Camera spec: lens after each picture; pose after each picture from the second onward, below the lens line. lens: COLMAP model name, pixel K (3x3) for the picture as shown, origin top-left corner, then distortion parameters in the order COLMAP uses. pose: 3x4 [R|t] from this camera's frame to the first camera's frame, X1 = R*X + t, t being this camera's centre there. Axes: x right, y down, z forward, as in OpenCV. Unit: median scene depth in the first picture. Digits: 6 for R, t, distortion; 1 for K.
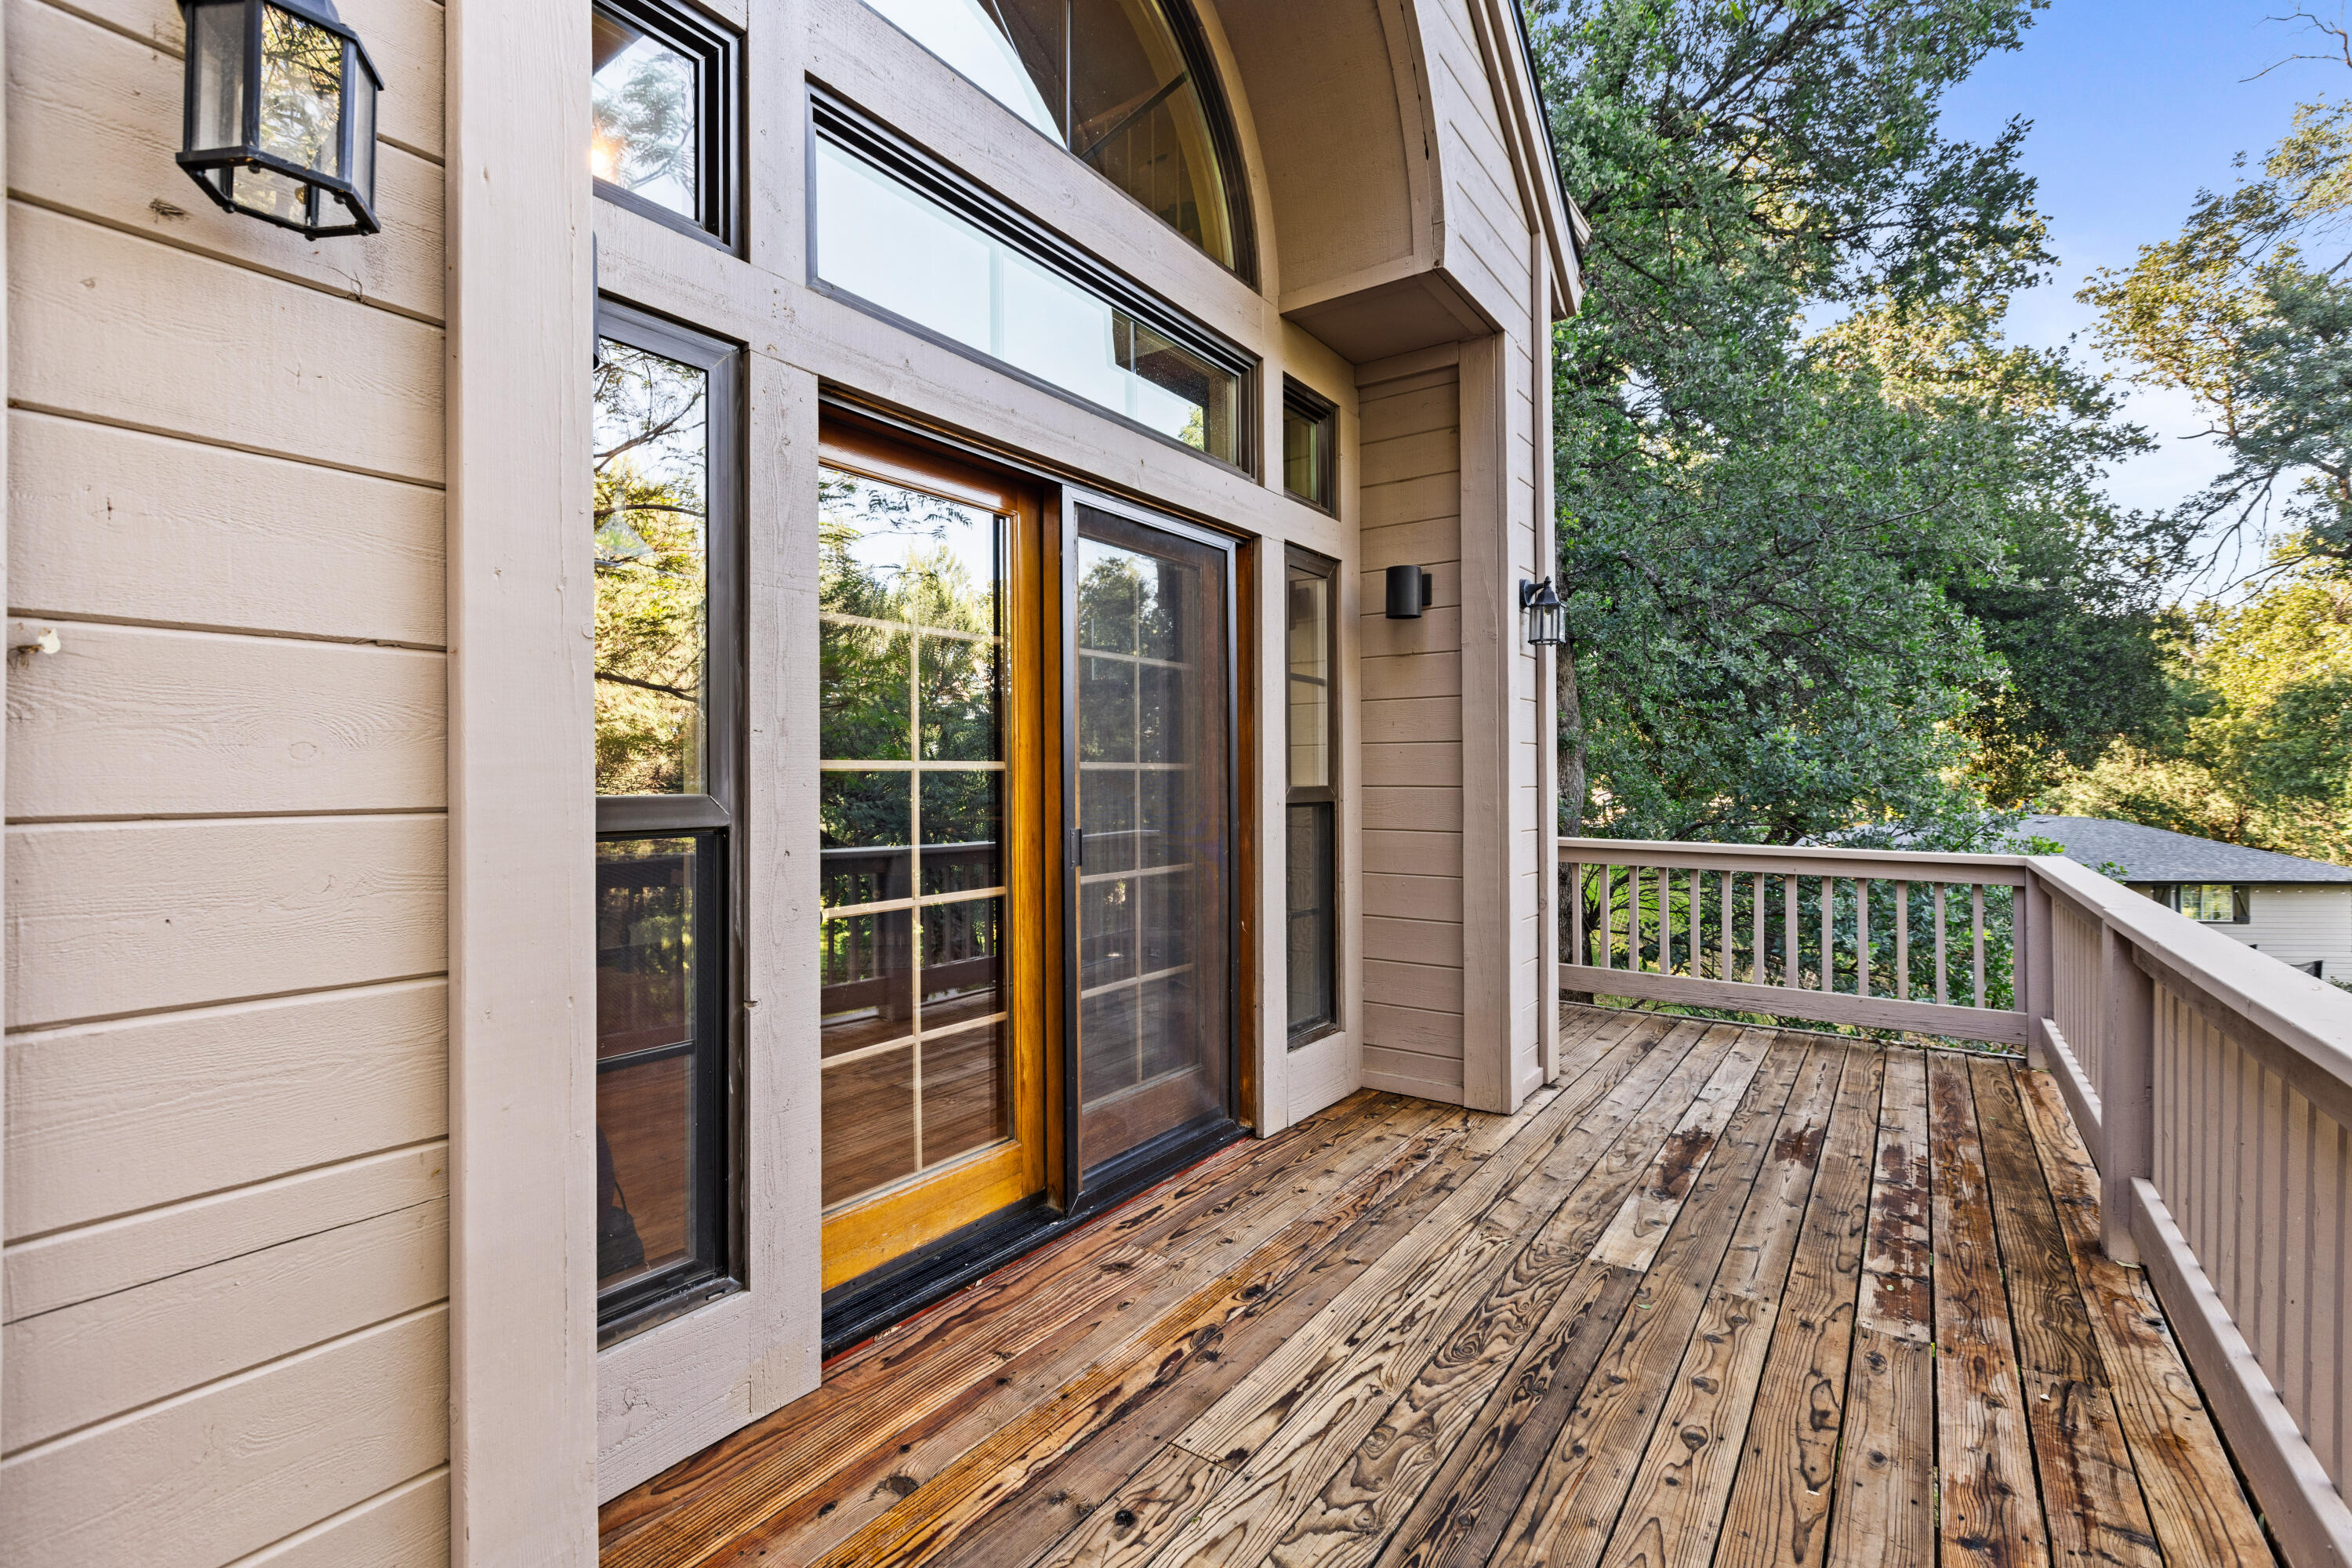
lens RADIAL K [[1053.8, 0, 1172.3], [0, 1053.8, 786.9], [0, 0, 1]] dist [-0.001544, 0.000490]
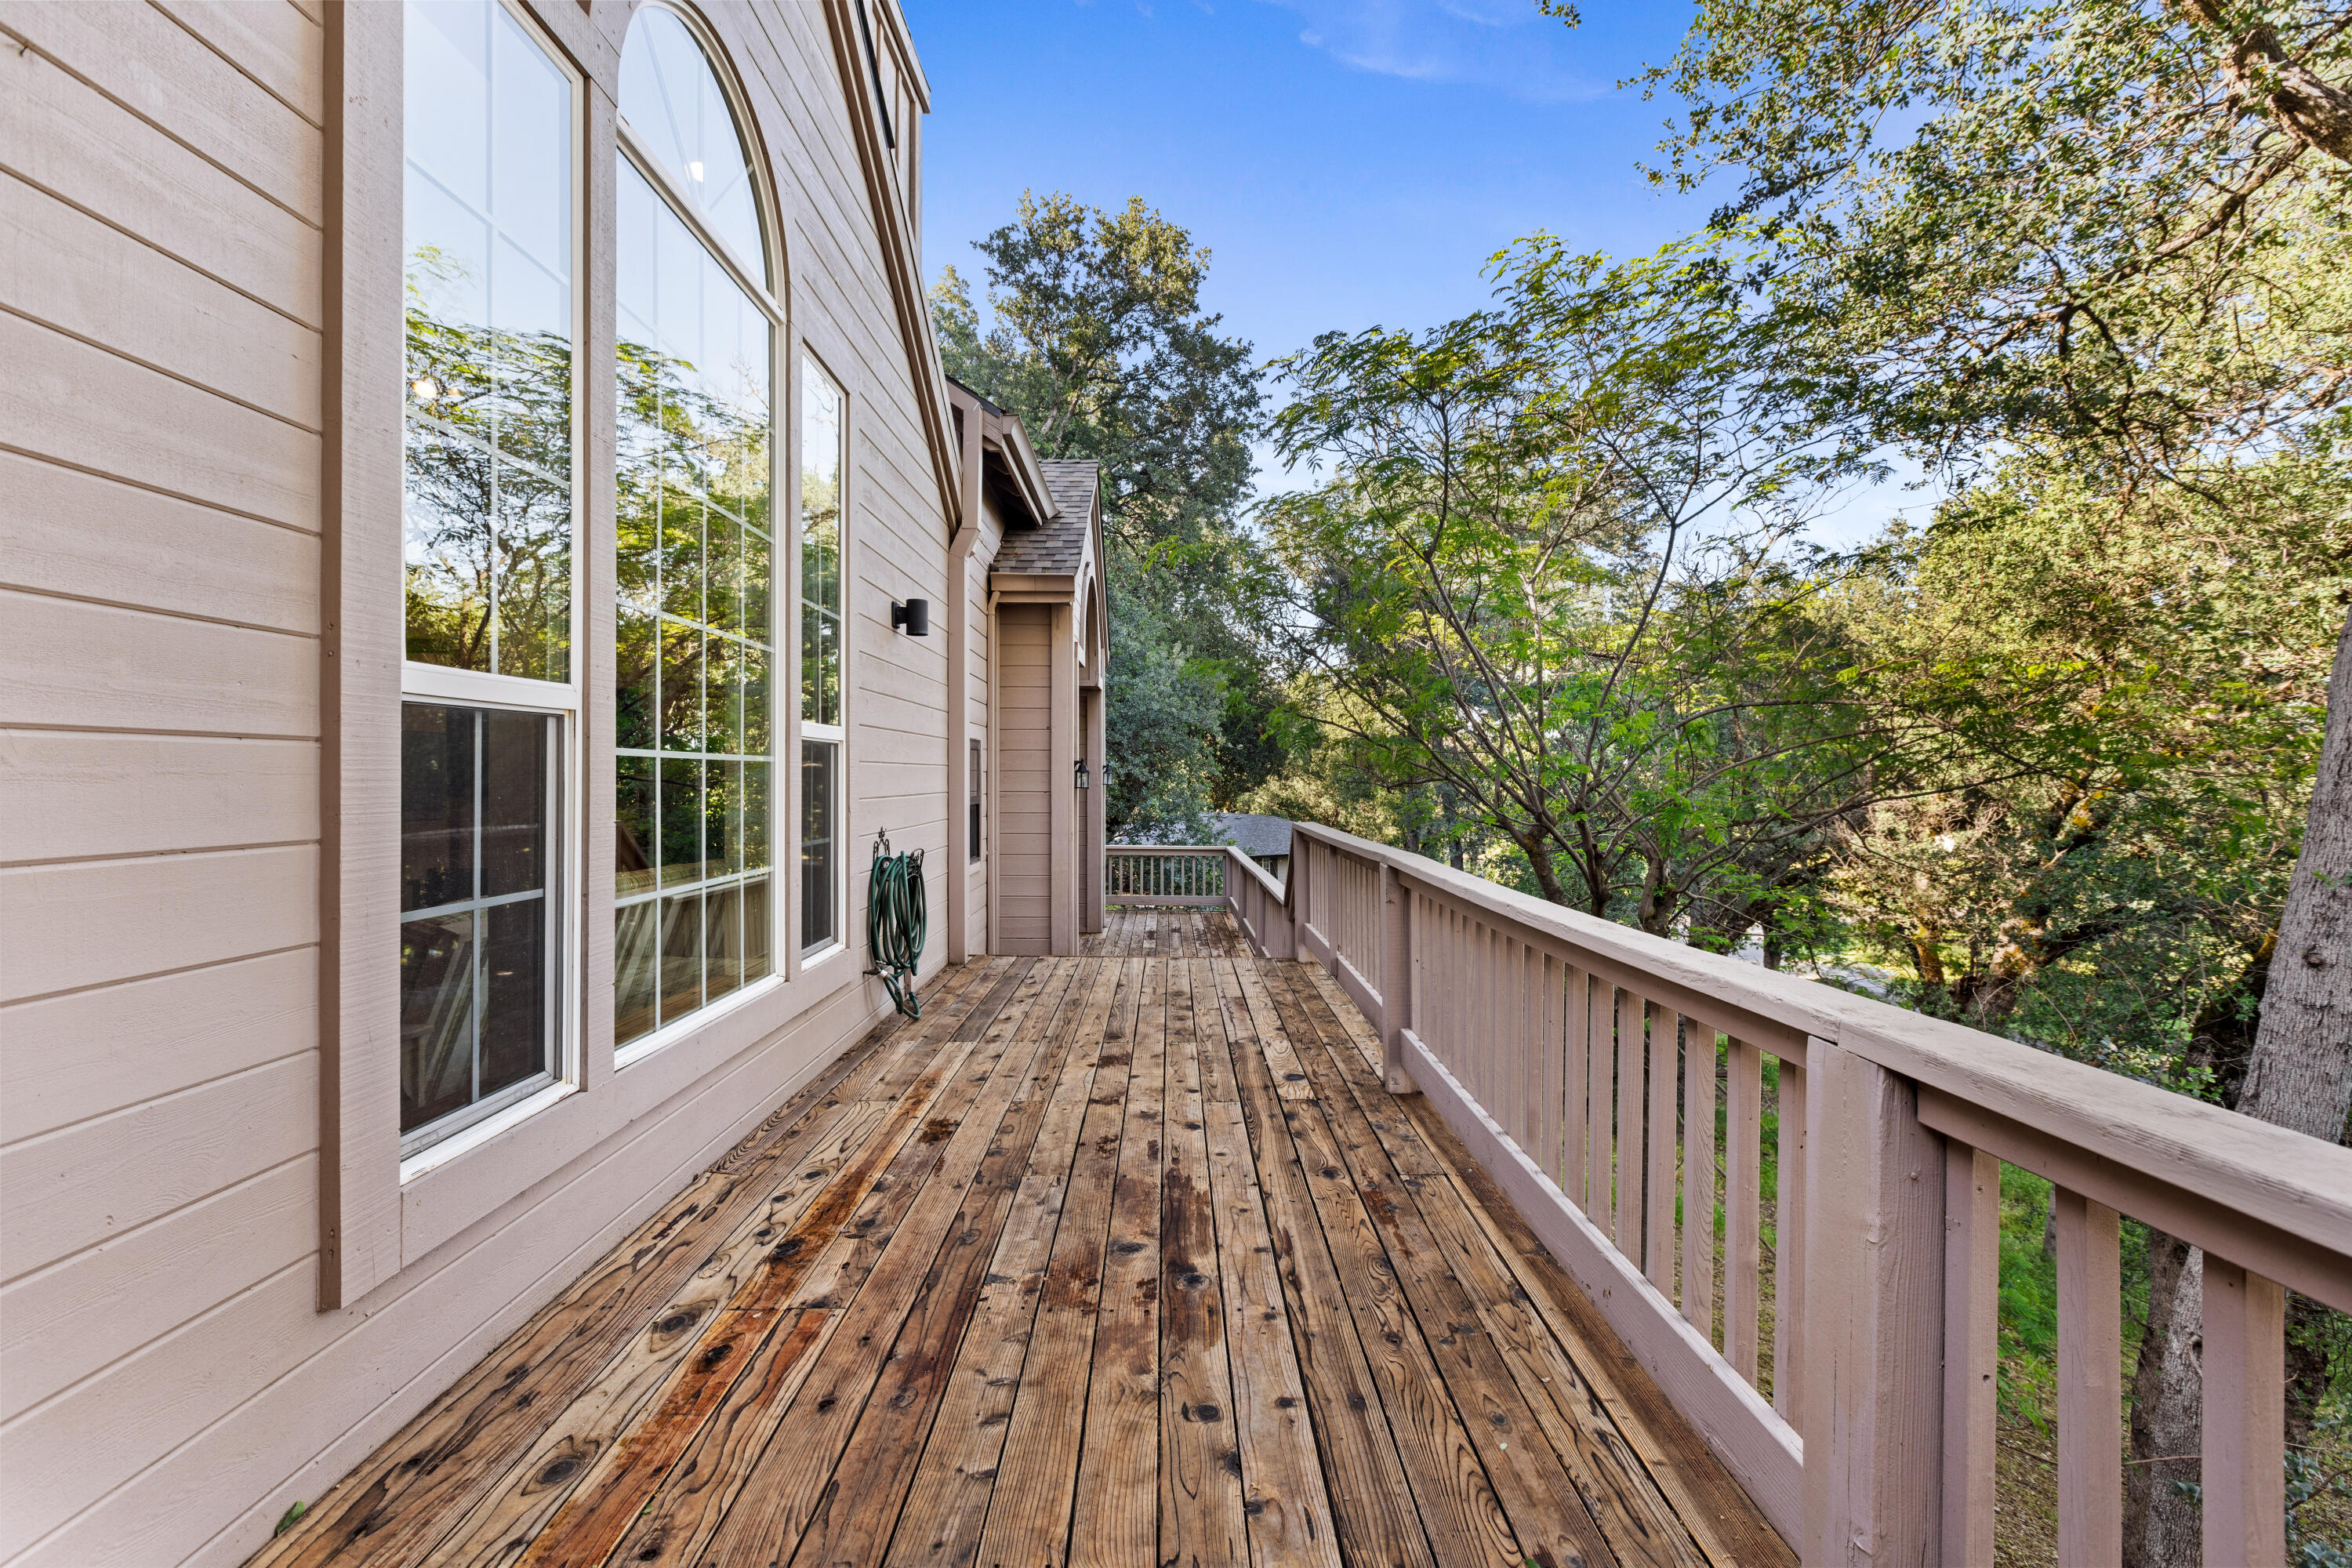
lens RADIAL K [[1053.8, 0, 1174.9], [0, 1053.8, 782.2], [0, 0, 1]] dist [-0.001544, 0.000490]
pose [[0.811576, 0.005721, 0.584218, -0.217185], [-0.008206, 0.999965, 0.001606, -0.025358], [-0.584189, -0.006098, 0.811595, -0.275804]]
